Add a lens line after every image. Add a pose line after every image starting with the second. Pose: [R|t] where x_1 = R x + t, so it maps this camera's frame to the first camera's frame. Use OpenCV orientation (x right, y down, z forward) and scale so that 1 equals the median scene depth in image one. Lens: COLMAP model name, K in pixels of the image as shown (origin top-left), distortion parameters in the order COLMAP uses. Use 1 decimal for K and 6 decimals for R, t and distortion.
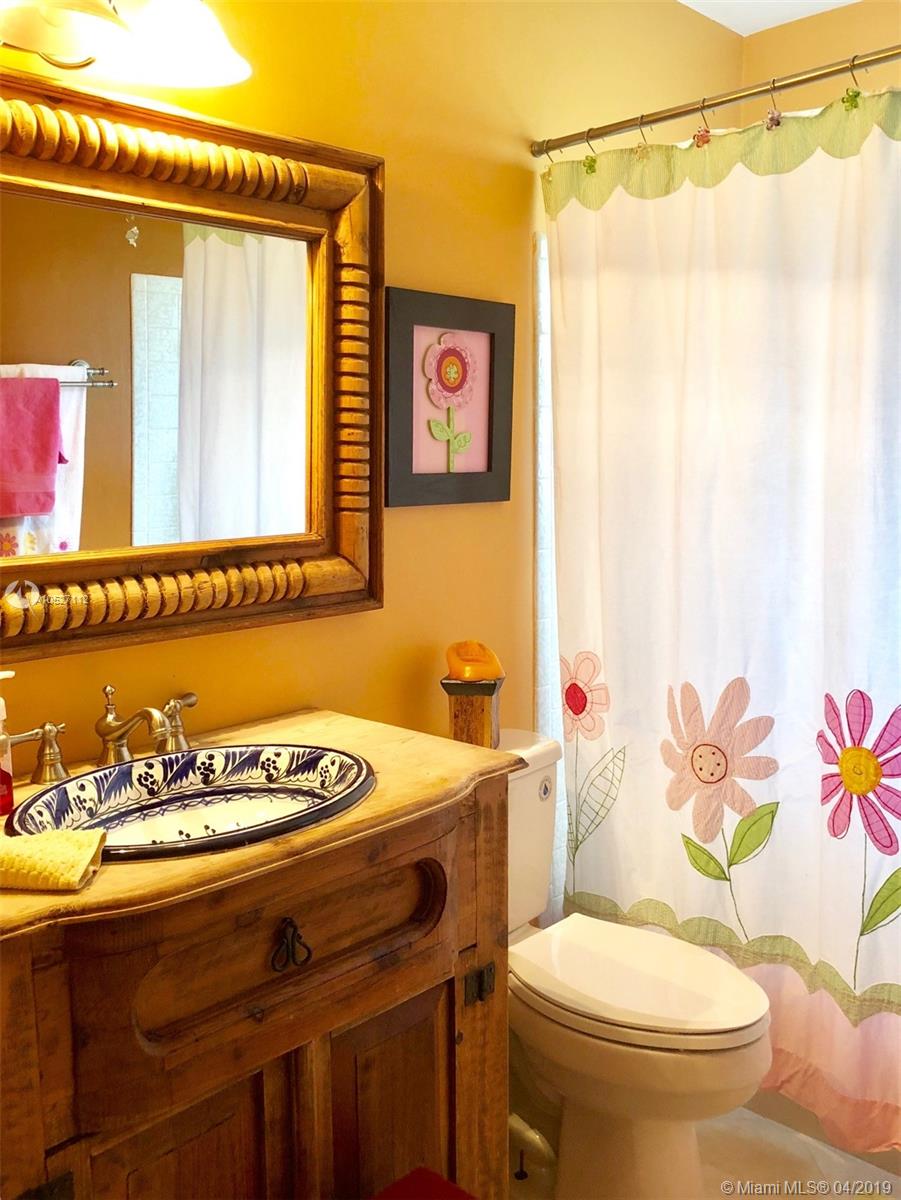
lens RADIAL K [[1113.0, 0, 451.9], [0, 1113.0, 601.0], [0, 0, 1]] dist [0.021557, 0.000000]
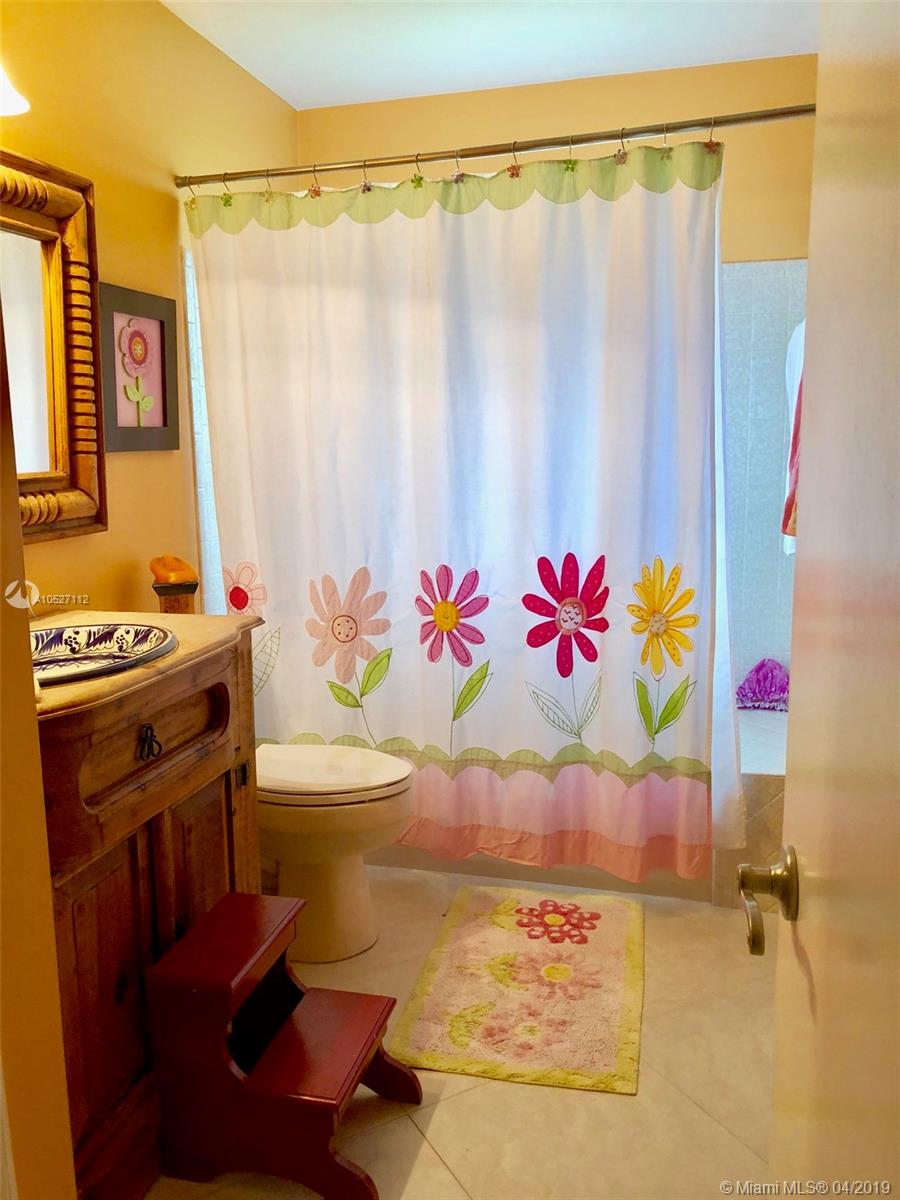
lens RADIAL K [[986.6, 0, 451.0], [0, 986.6, 598.0], [0, 0, 1]] dist [0.039380, -0.027134]
pose [[0.878862, -0.081201, 0.470115, -0.278192], [0.068721, 0.996679, 0.043681, 0.066091], [-0.472101, -0.006083, 0.881524, -0.223453]]
